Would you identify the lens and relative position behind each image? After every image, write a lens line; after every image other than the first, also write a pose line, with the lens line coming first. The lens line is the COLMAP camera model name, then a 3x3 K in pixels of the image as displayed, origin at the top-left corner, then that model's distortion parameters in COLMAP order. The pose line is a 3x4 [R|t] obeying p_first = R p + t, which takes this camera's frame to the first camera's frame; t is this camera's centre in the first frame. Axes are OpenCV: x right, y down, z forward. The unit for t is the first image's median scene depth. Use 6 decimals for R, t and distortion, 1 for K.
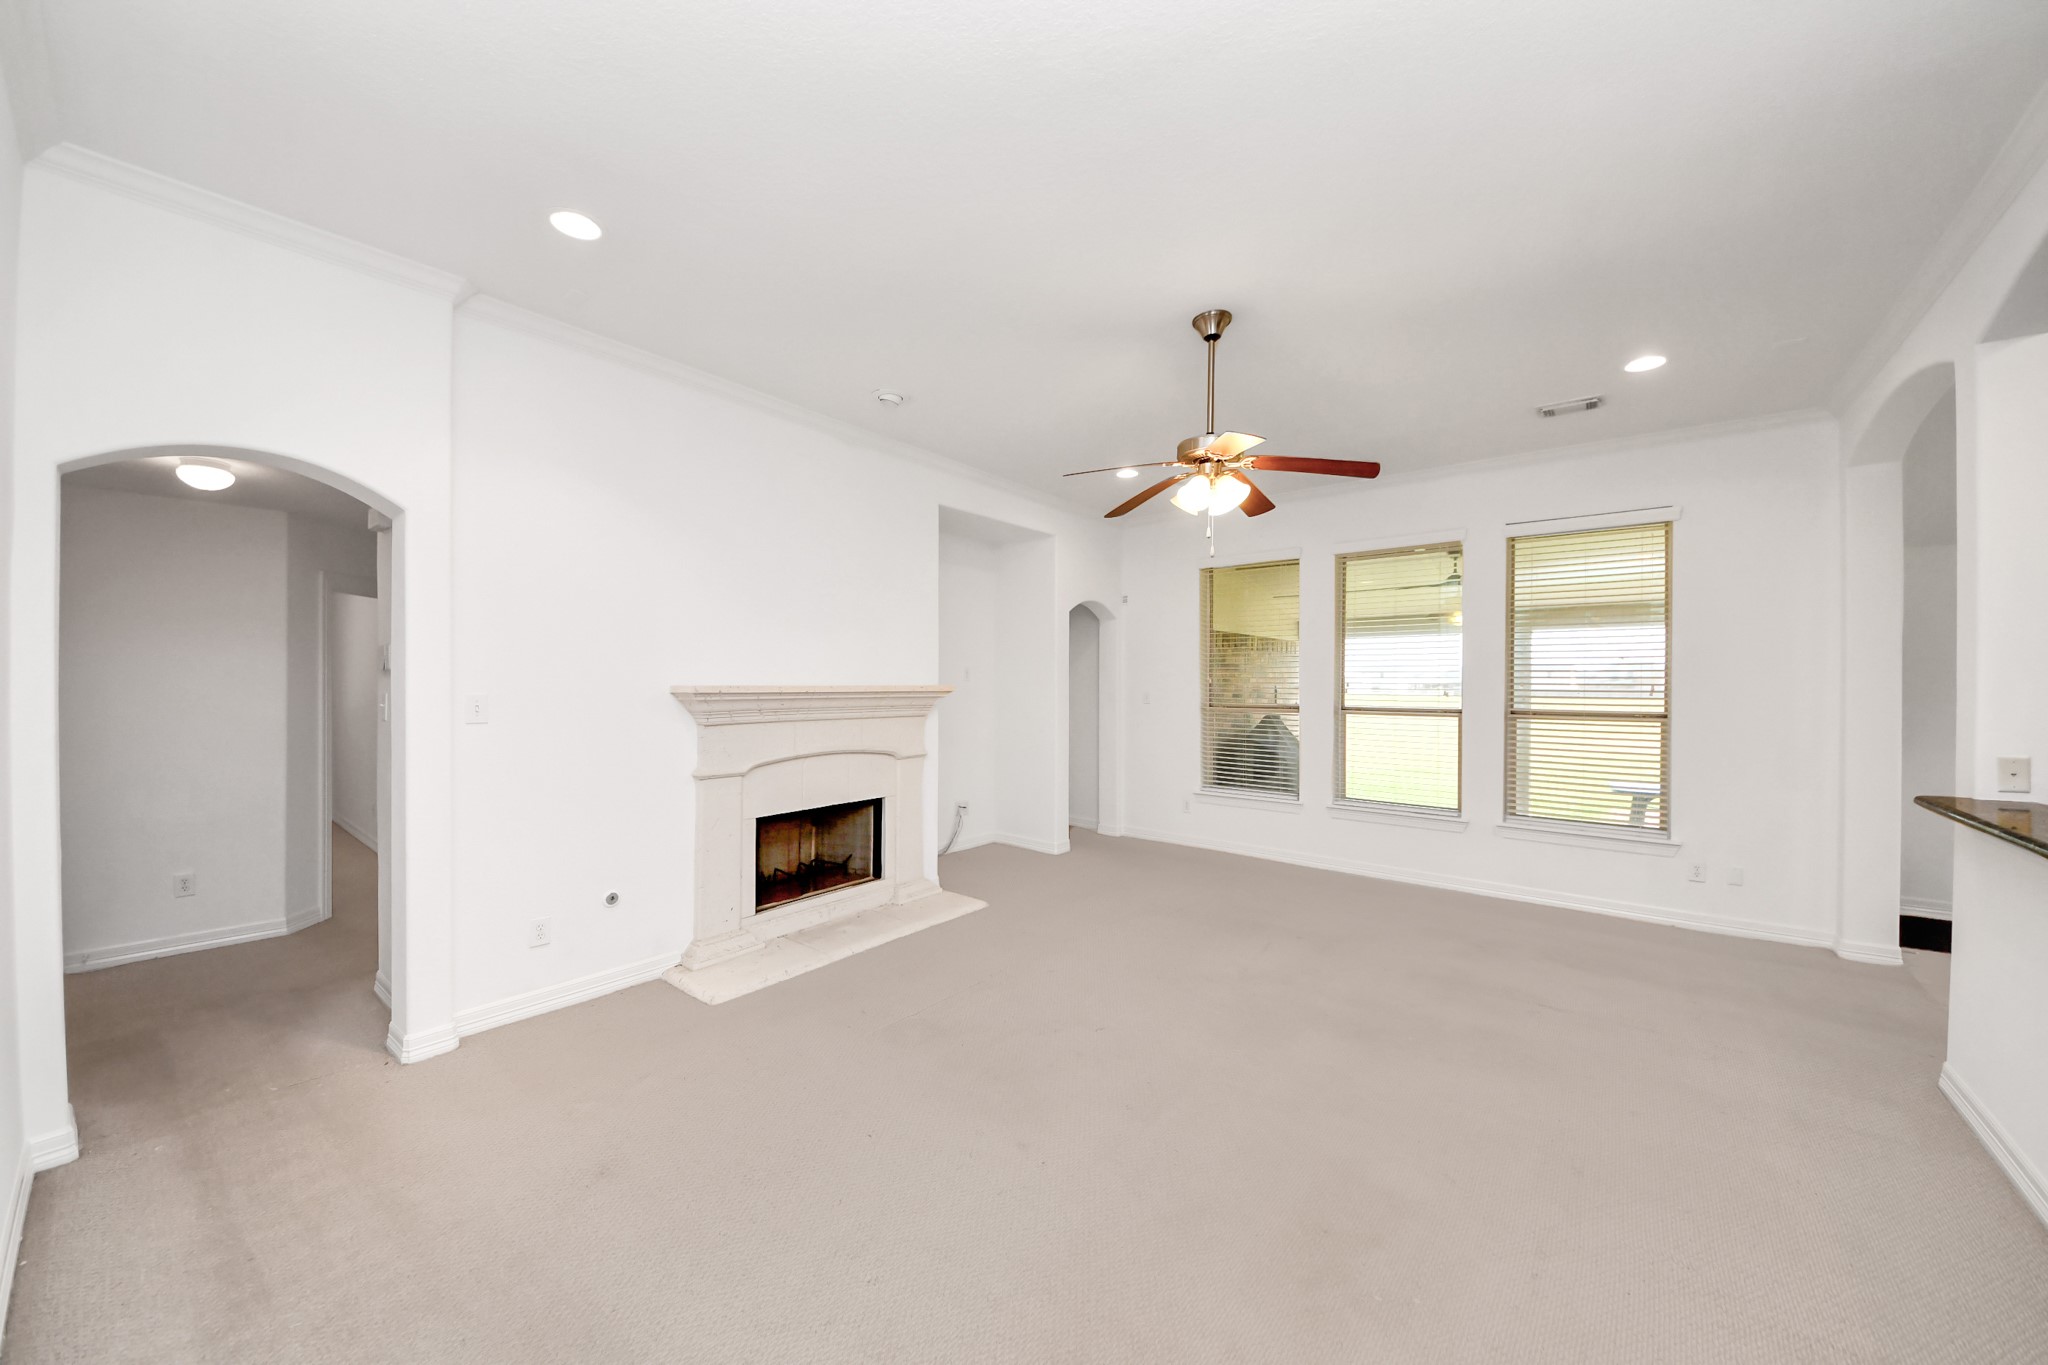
lens RADIAL K [[687.4, 0, 1018.4], [0, 687.4, 672.6], [0, 0, 1]] dist [0.000414, 0.000003]
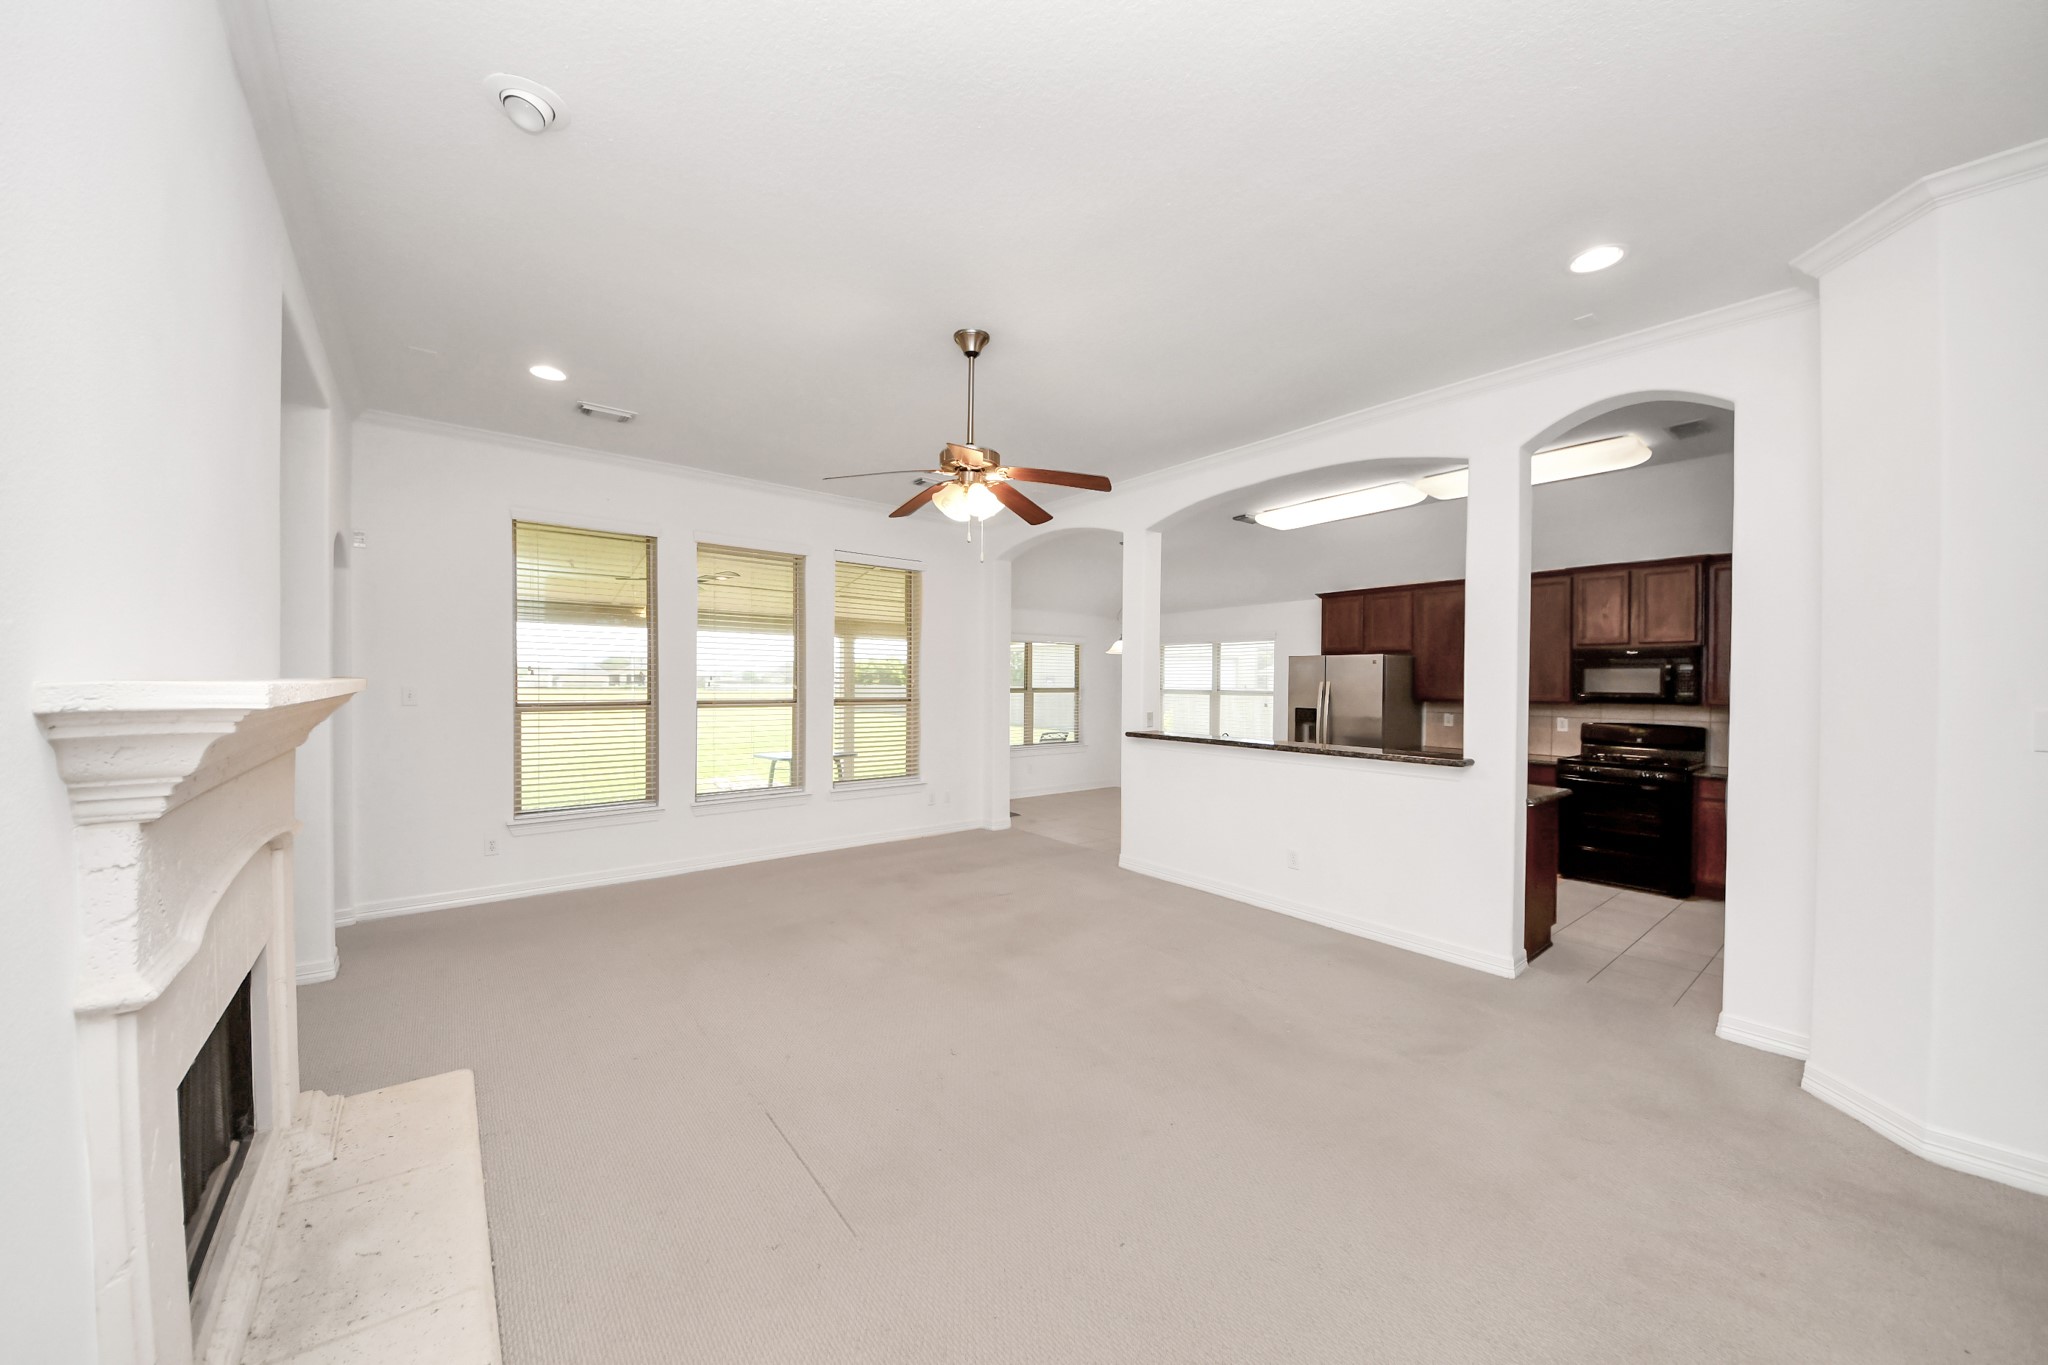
lens RADIAL K [[720.2, 0, 1014.7], [0, 720.2, 689.8], [0, 0, 1]] dist [0.026370, -0.016596]
pose [[0.208289, -0.016112, 0.977935, -0.505914], [-0.020537, 0.999572, 0.020842, 0.004733], [-0.977852, -0.024426, 0.207869, 0.430484]]
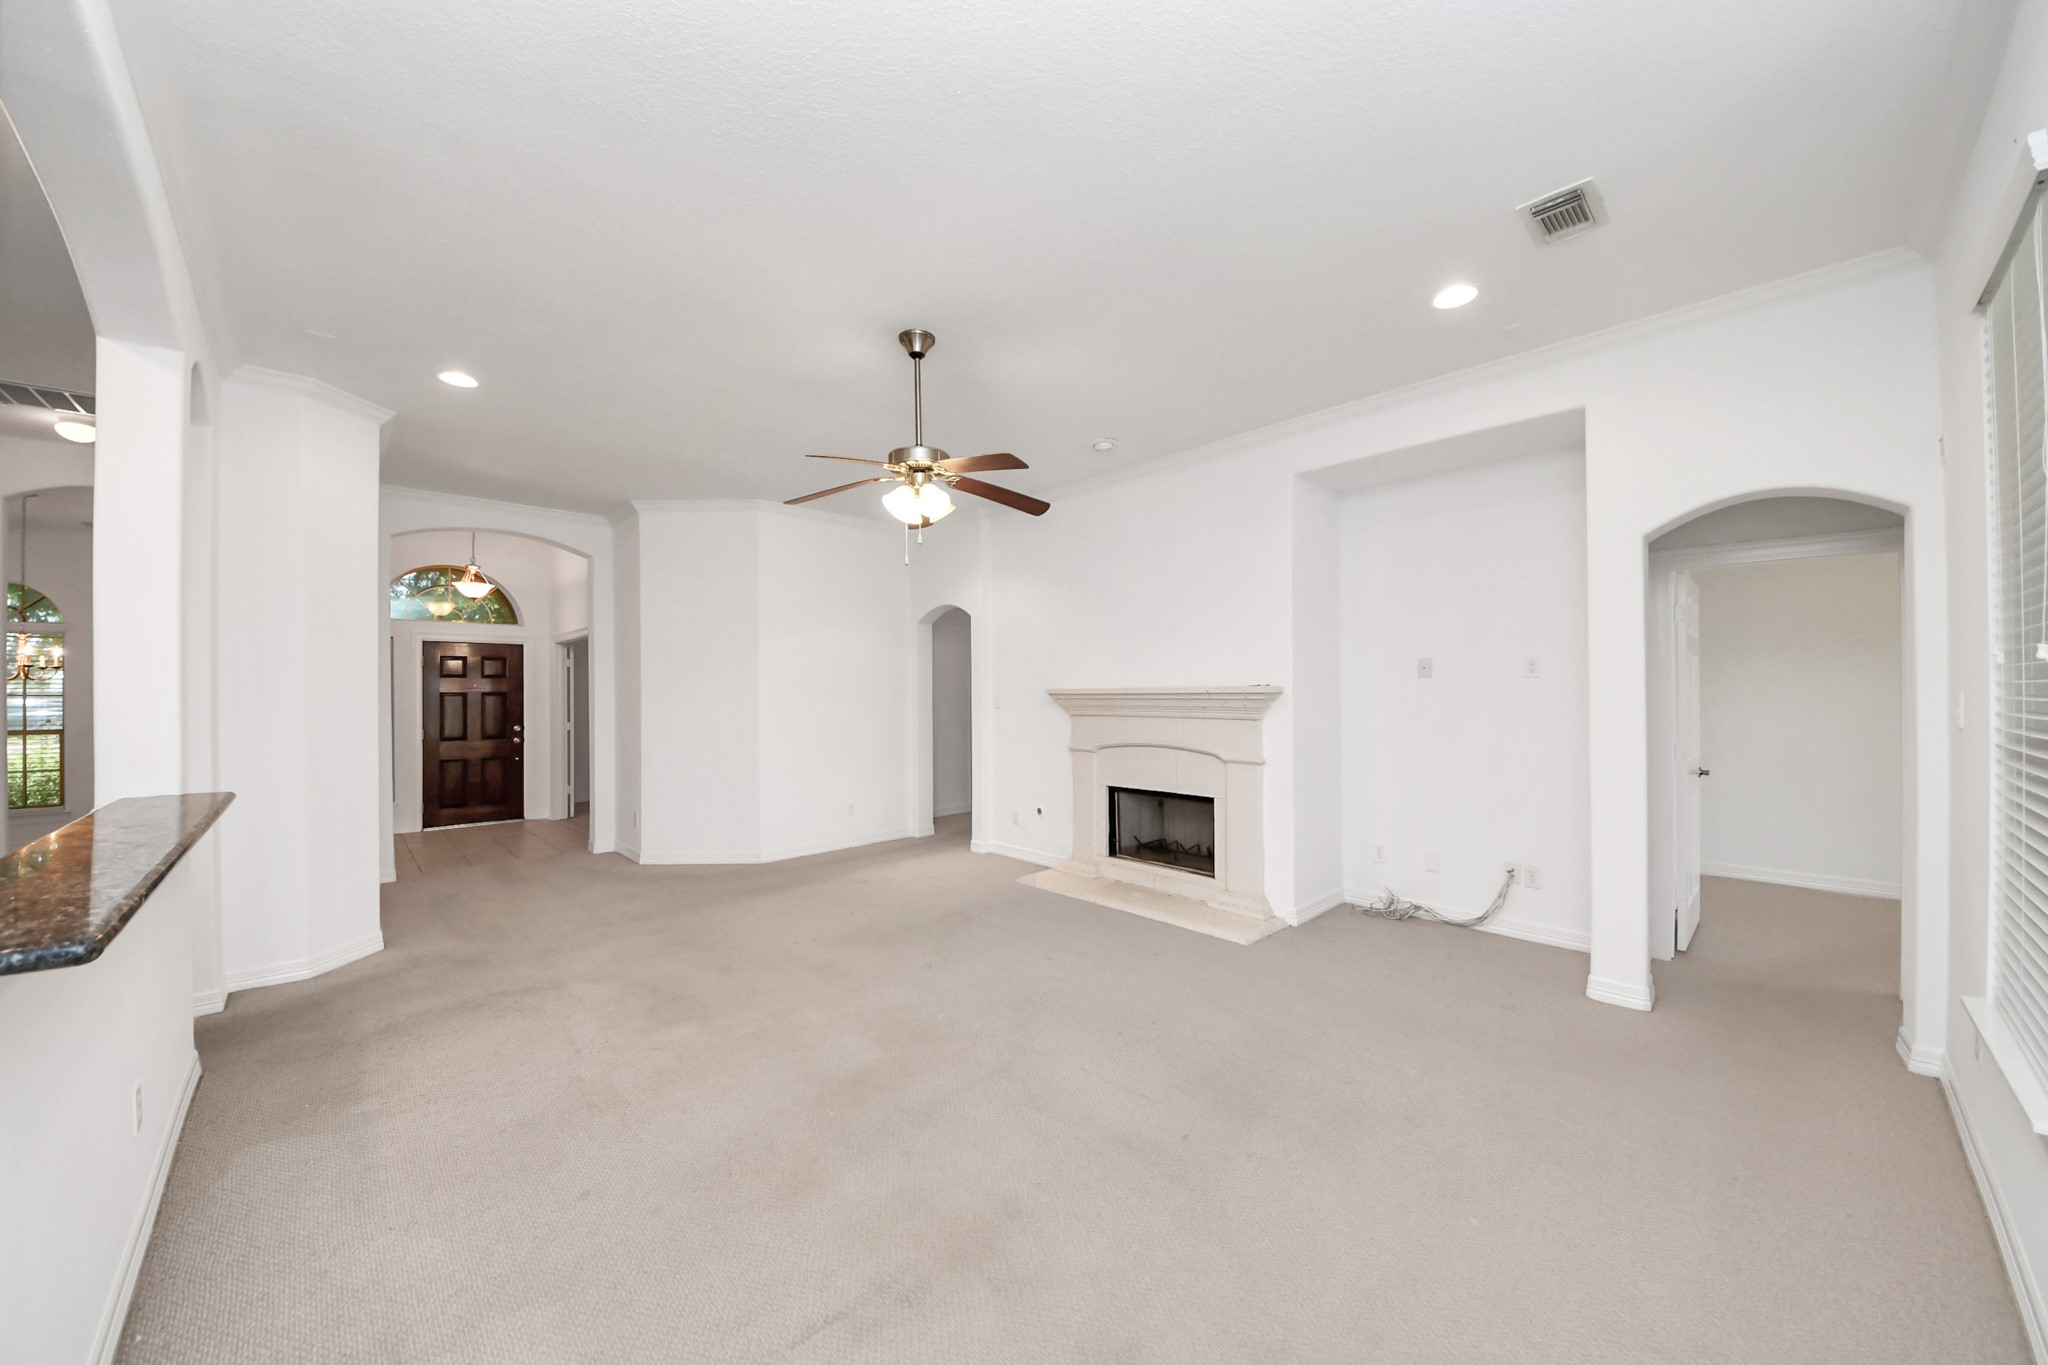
lens RADIAL K [[720.2, 0, 1014.7], [0, 720.2, 689.8], [0, 0, 1]] dist [0.026370, -0.016596]
pose [[-0.105284, -0.008627, -0.994405, 0.853327], [0.023694, 0.999657, -0.011181, 0.027124], [0.994160, -0.024739, -0.105043, 0.792064]]
